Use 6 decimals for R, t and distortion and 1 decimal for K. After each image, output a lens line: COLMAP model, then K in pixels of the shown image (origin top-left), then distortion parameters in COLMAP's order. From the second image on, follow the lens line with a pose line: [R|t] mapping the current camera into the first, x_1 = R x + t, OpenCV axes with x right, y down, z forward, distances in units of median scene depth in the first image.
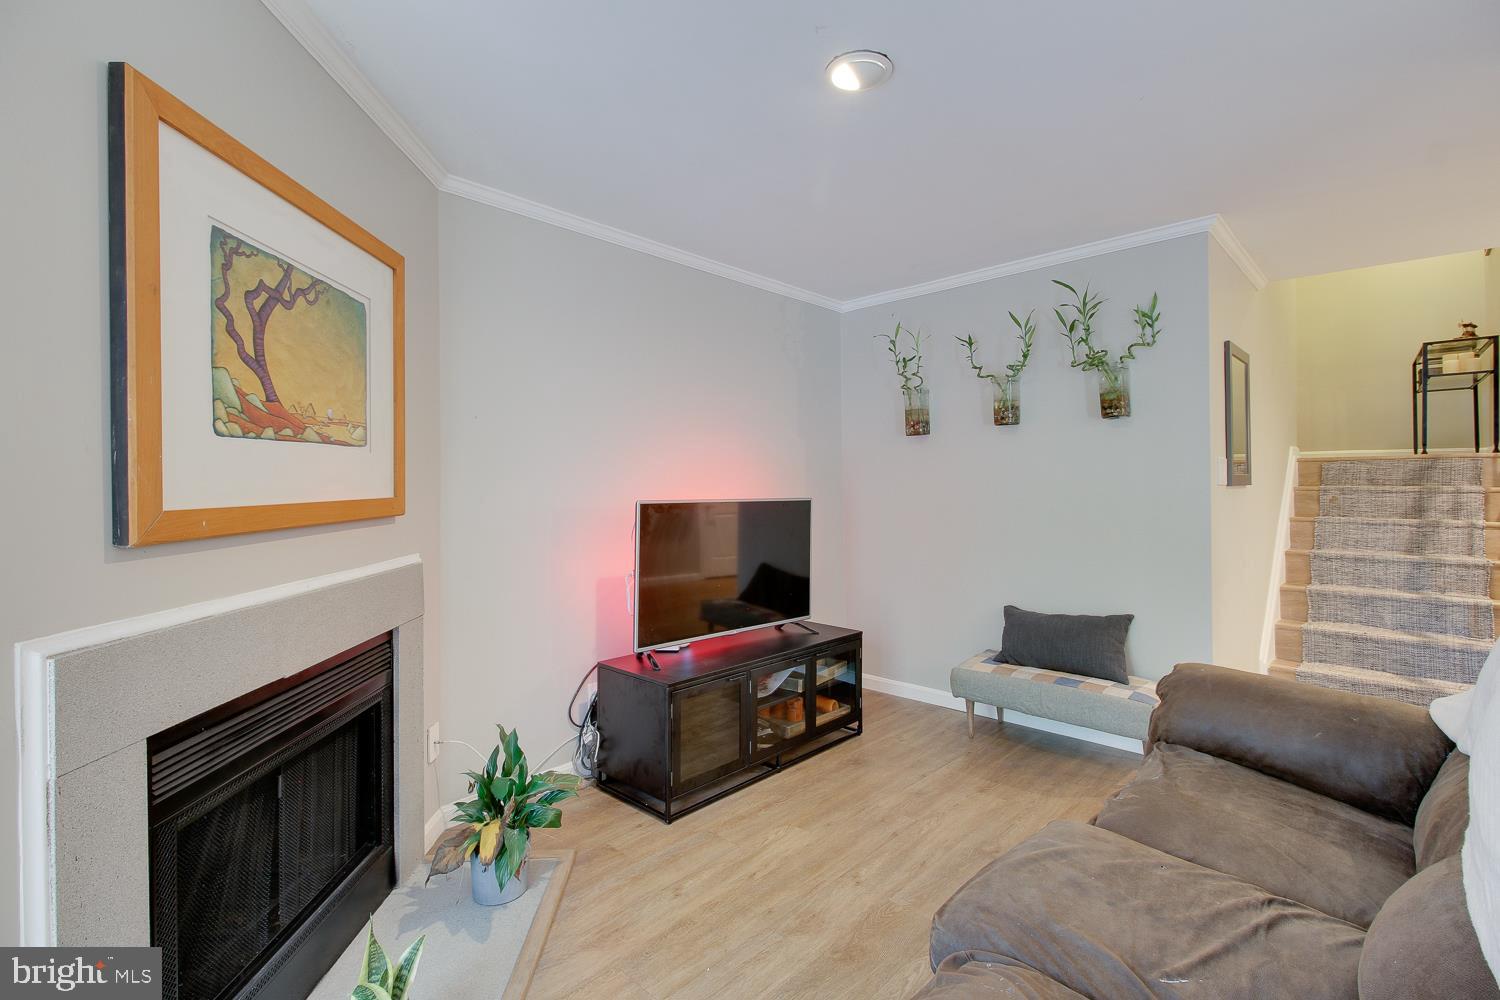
lens RADIAL K [[678.0, 0, 794.9], [0, 678.0, 470.8], [0, 0, 1]] dist [0.036050, 0.000145]
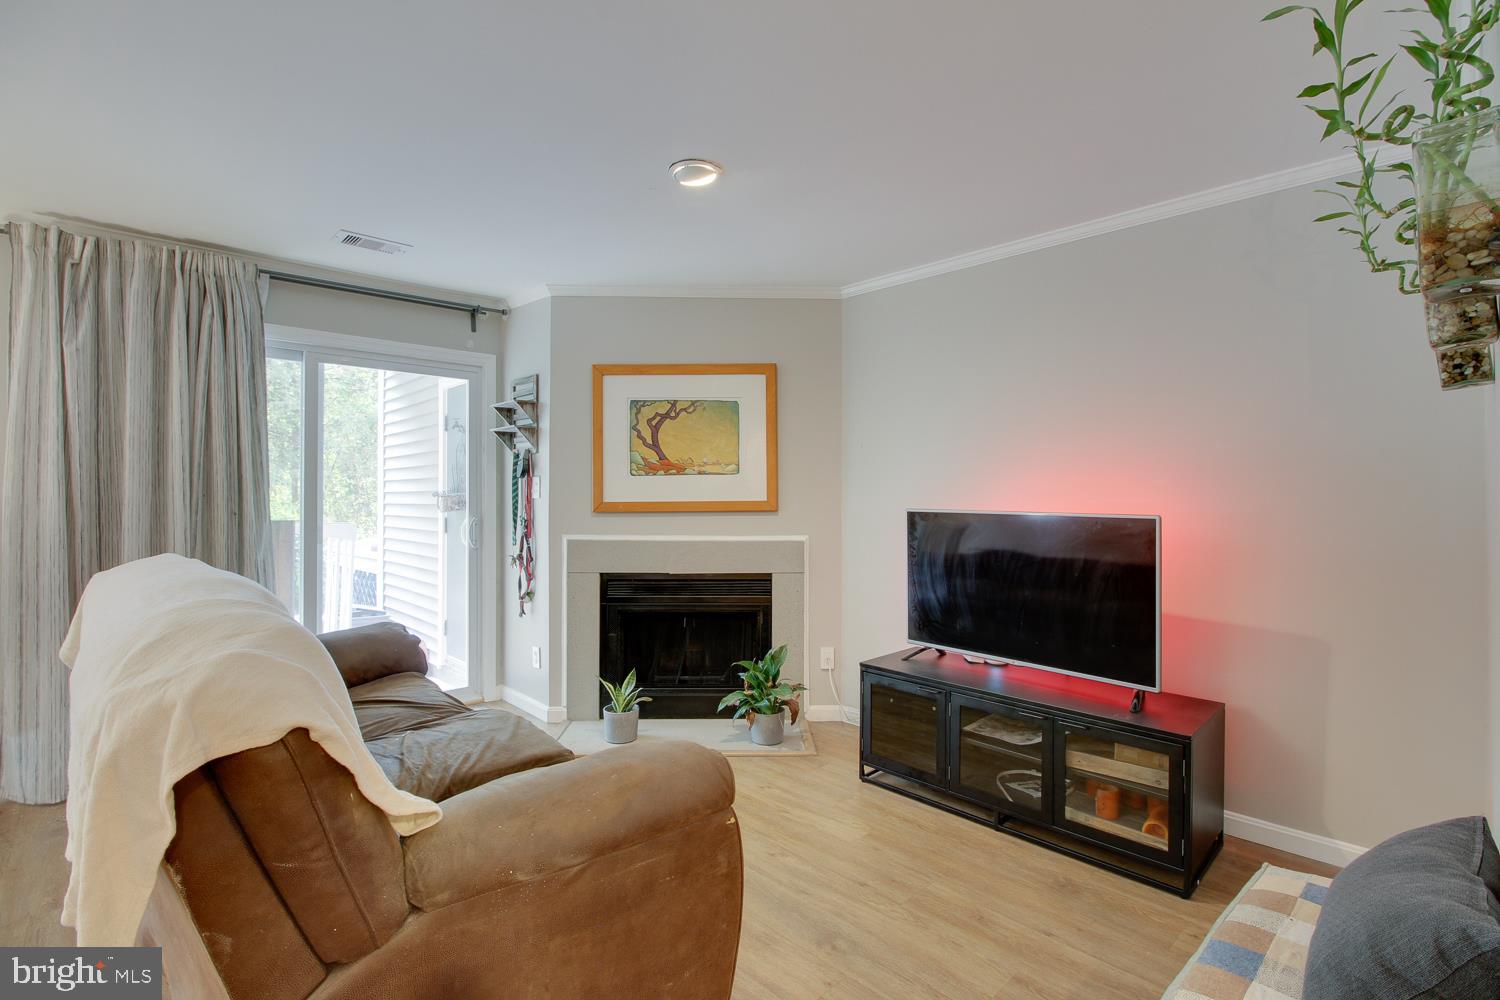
lens RADIAL K [[693.0, 0, 752.5], [0, 693.0, 491.0], [0, 0, 1]] dist [0.030244, -0.020557]
pose [[-0.063307, -0.000201, -0.997994, 1.625107], [0.020147, 0.999796, -0.001479, 0.020022], [0.997791, -0.020200, -0.063290, 1.417534]]
